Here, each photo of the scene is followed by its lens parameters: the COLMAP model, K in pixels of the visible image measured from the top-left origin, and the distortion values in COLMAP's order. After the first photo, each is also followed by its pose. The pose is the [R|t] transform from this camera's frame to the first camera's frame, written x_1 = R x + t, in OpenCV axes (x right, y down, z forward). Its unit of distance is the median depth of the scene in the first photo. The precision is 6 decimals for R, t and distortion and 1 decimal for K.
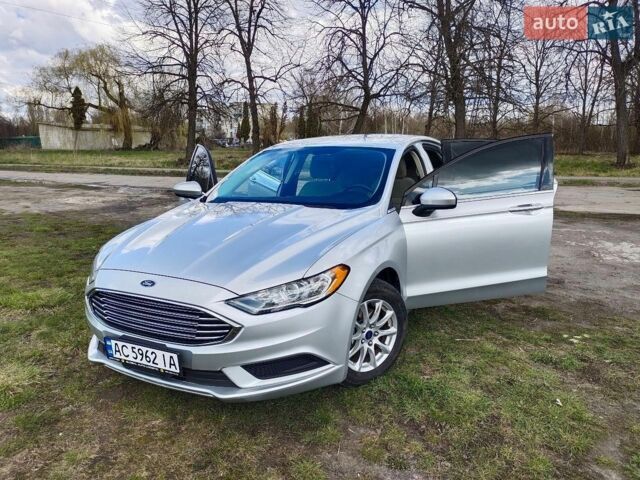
lens RADIAL K [[475.2, 0, 320.0], [0, 475.2, 240.0], [0, 0, 1]] dist [0.060419, -0.064092]
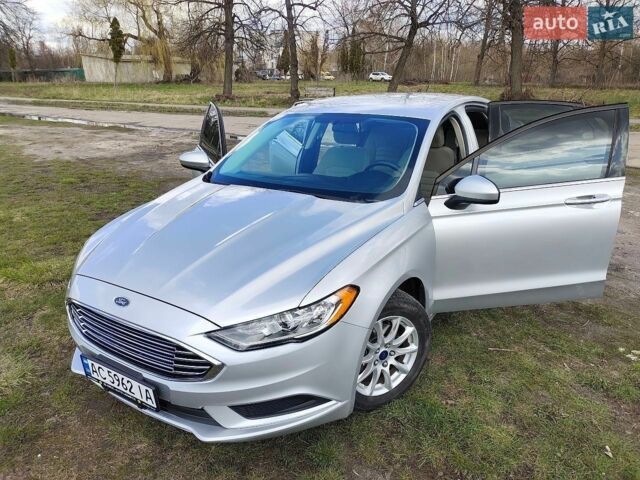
lens RADIAL K [[475.2, 0, 320.0], [0, 475.2, 240.0], [0, 0, 1]] dist [0.060419, -0.064092]
pose [[0.996194, 0.026049, -0.083183, 0.046614], [-0.014655, 0.990770, 0.134757, -0.103044], [0.085926, -0.133025, 0.987381, 0.144114]]
